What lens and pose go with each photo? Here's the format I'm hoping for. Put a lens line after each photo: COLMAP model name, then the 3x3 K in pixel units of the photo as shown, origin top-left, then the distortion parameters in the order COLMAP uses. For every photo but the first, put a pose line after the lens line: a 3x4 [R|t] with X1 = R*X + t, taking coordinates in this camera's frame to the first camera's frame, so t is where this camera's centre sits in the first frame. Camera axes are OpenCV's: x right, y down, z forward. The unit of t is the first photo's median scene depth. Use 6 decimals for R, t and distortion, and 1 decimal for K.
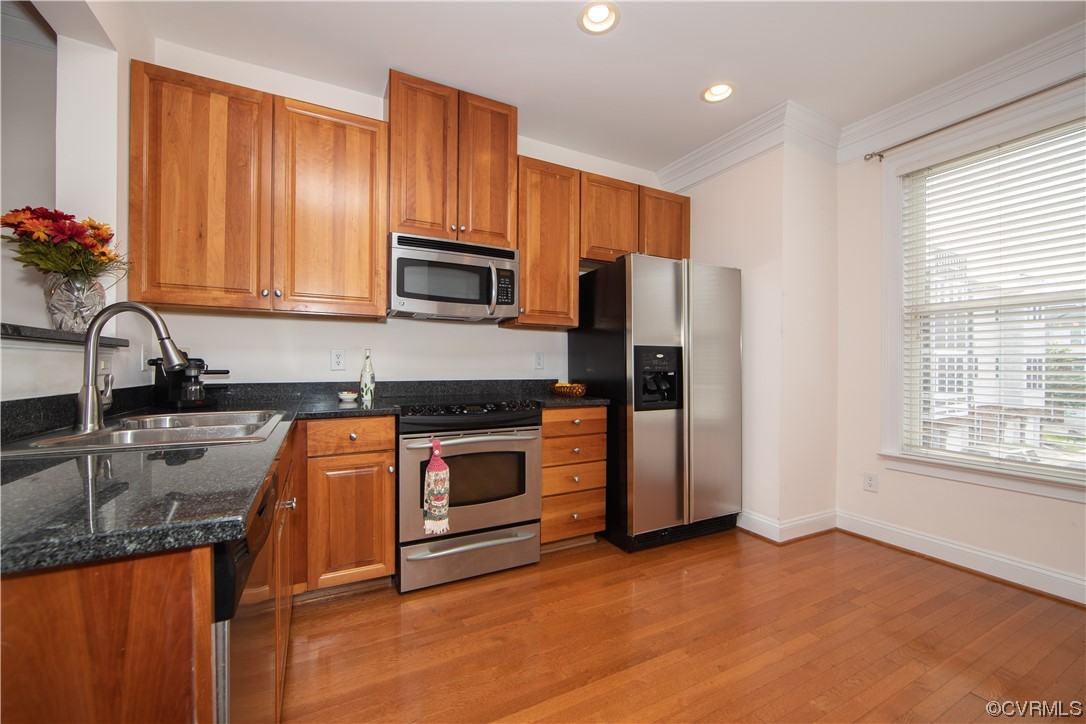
lens RADIAL K [[431.0, 0, 543.8], [0, 431.0, 363.9], [0, 0, 1]] dist [-0.011372, -0.000019]
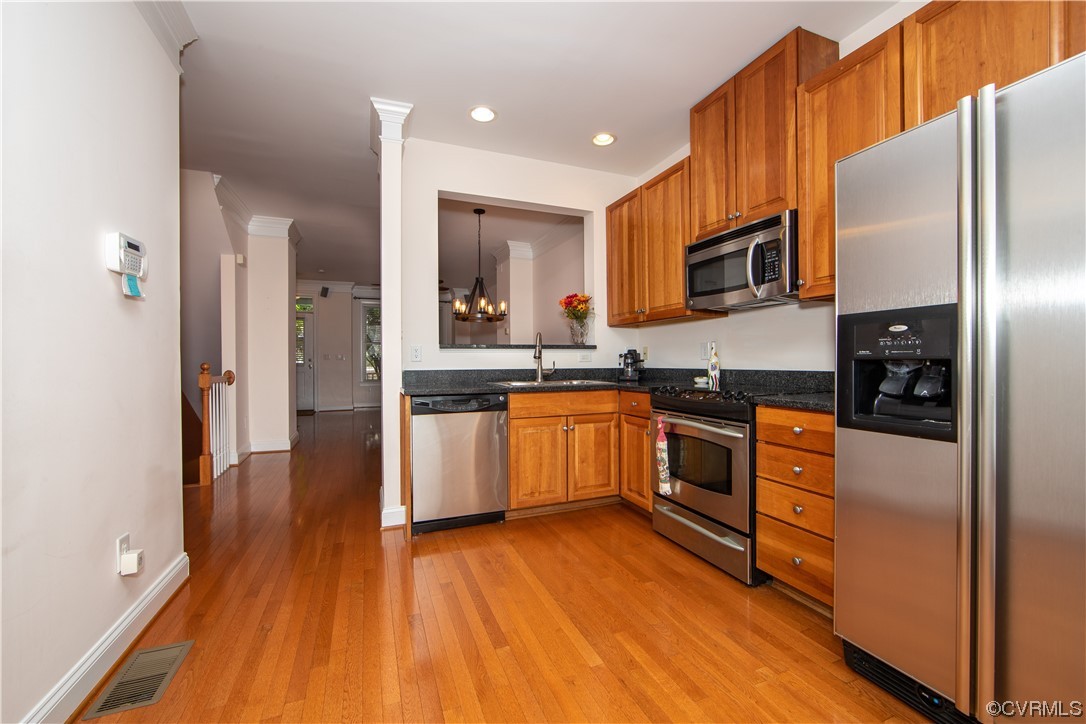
lens RADIAL K [[431.0, 0, 562.6], [0, 431.0, 362.7], [0, 0, 1]] dist [-0.011372, -0.000019]
pose [[-0.051139, 0.002158, -0.998689, 0.839559], [0.013675, 0.999905, 0.001460, 0.017038], [0.998598, -0.013583, -0.051164, 0.673380]]
